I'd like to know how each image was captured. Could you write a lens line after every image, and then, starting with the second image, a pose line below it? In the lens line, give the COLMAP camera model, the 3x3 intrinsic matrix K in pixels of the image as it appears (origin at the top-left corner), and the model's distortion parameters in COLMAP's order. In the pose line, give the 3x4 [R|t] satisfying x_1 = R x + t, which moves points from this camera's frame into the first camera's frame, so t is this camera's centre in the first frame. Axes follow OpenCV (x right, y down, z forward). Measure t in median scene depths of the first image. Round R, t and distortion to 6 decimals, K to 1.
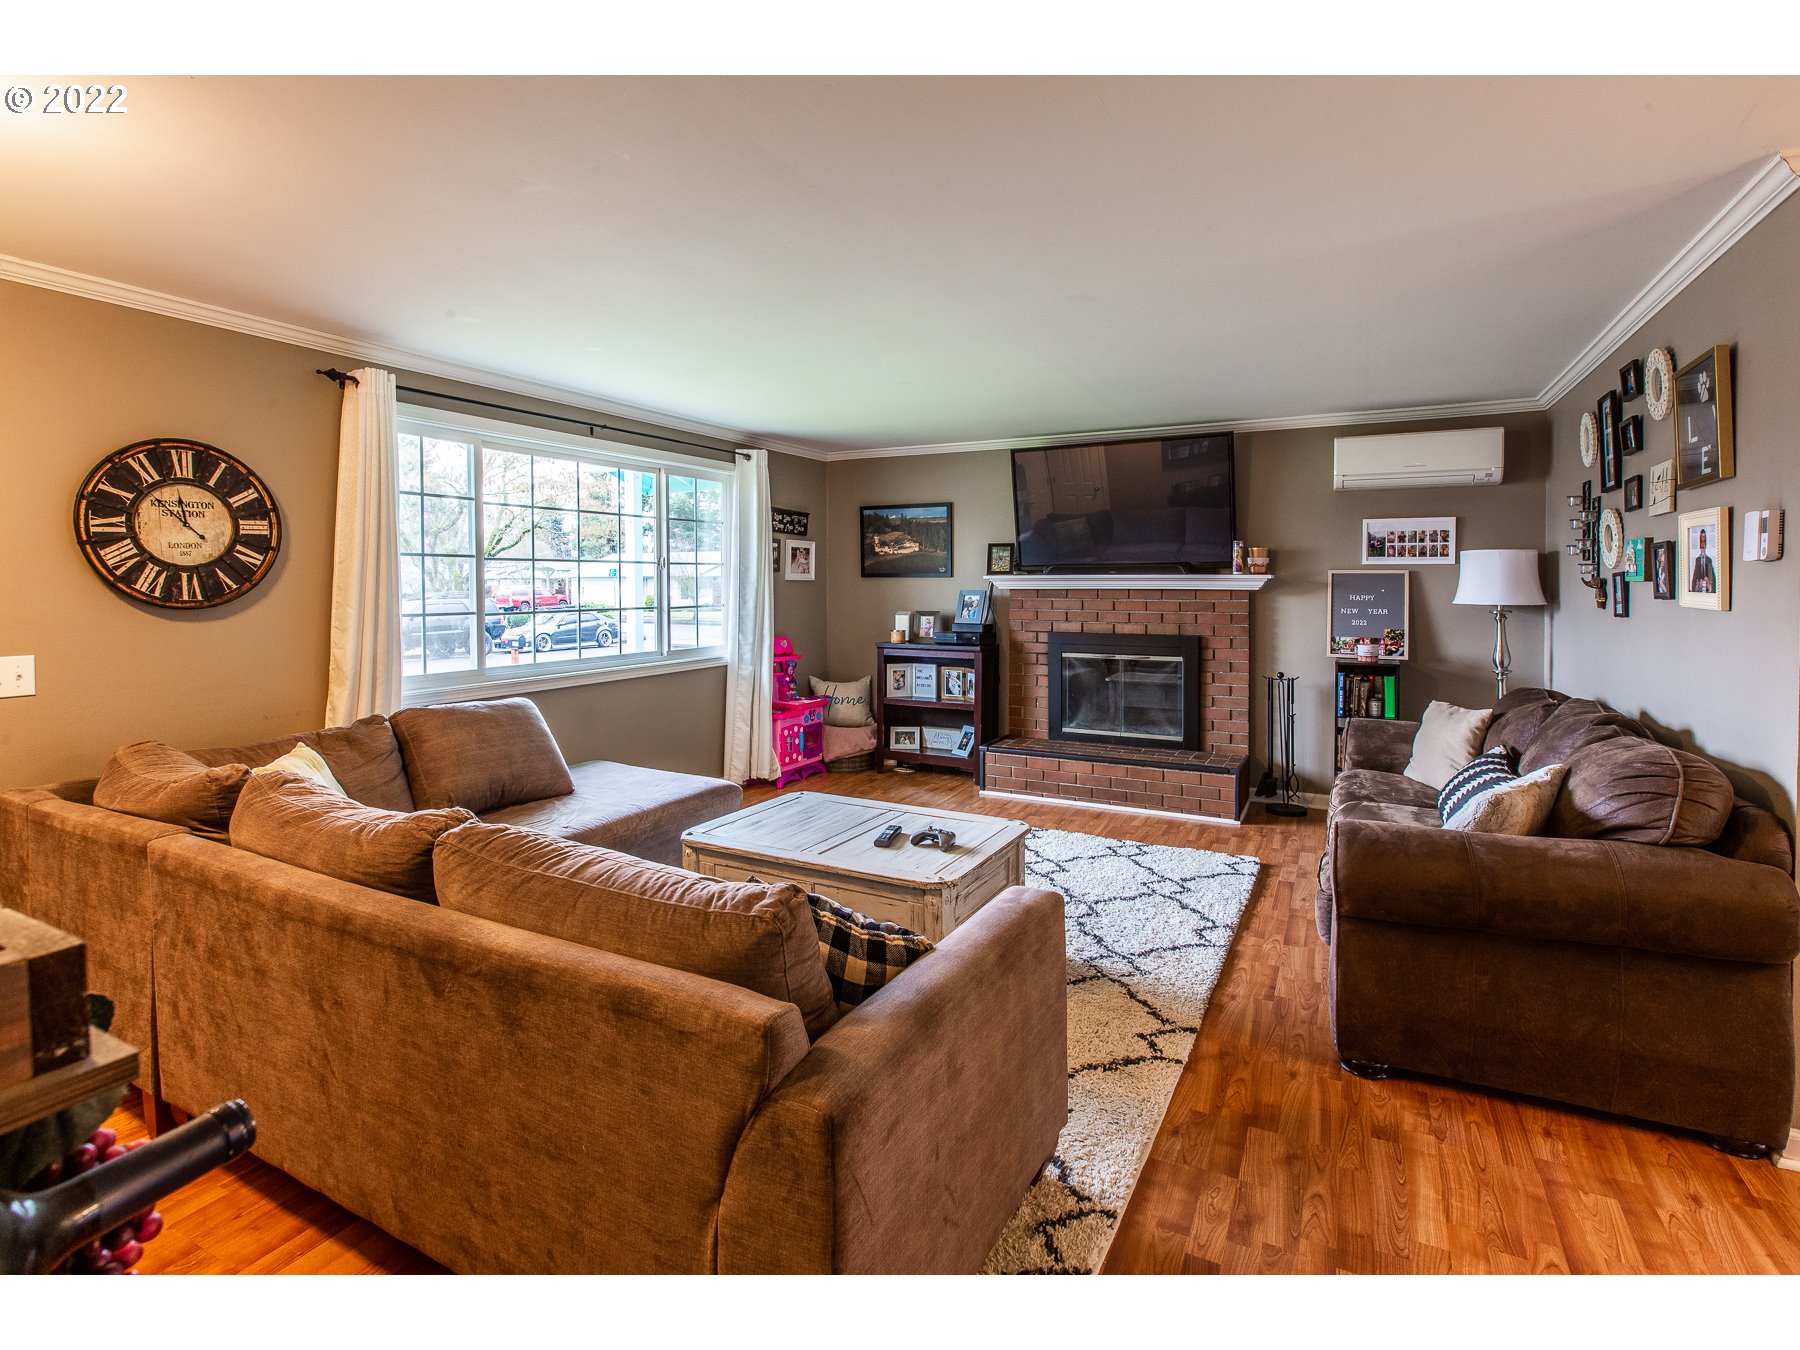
lens RADIAL K [[850.9, 0, 894.2], [0, 850.9, 669.9], [0, 0, 1]] dist [-0.004371, 0.000082]
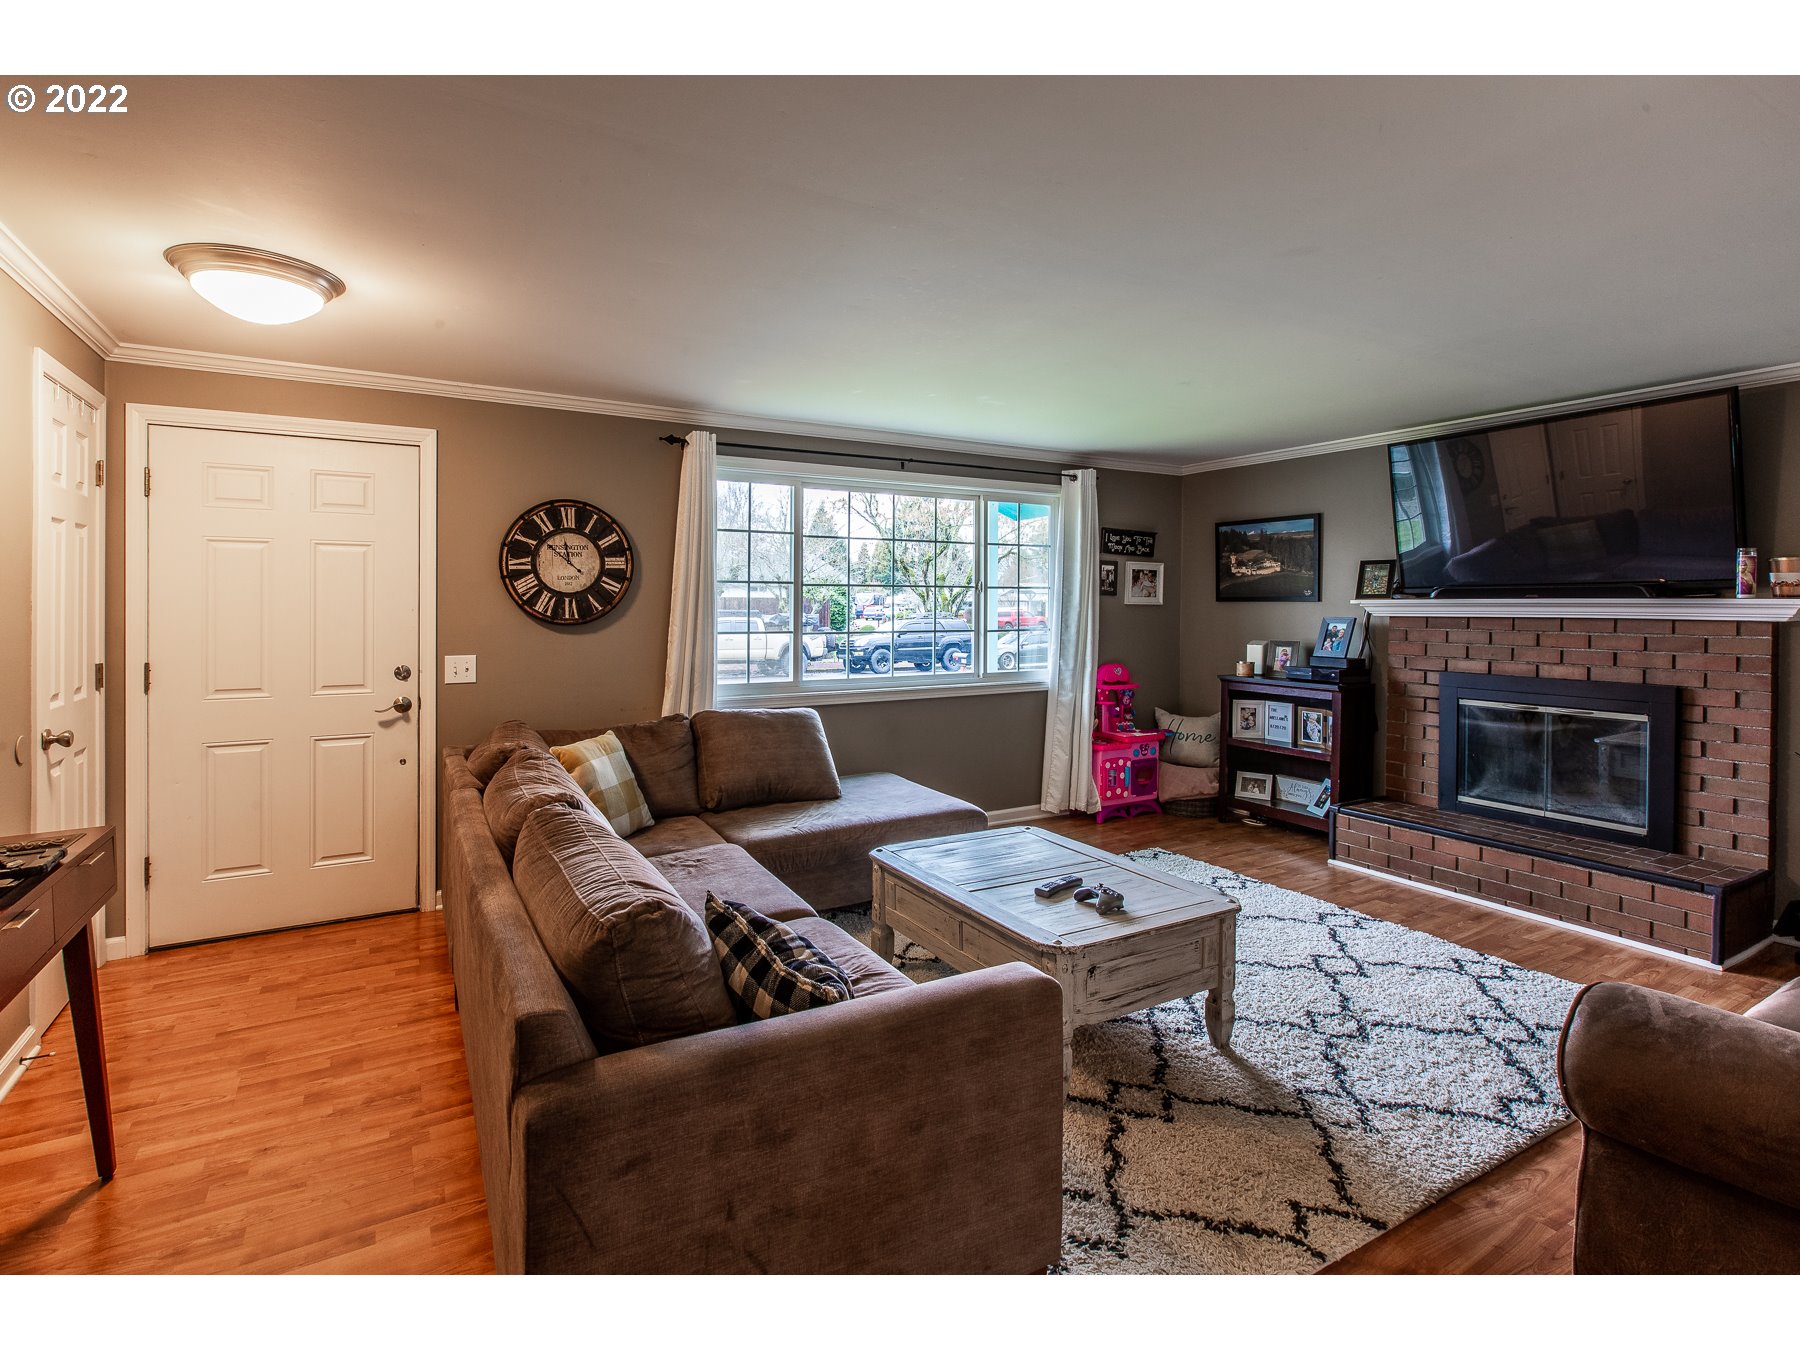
lens RADIAL K [[850.9, 0, 887.3], [0, 850.9, 677.3], [0, 0, 1]] dist [-0.004371, 0.000082]
pose [[0.846697, 0.048289, -0.529879, 0.218757], [-0.057867, 0.998323, -0.001487, -0.011352], [0.528919, 0.031922, 0.848072, 0.089389]]
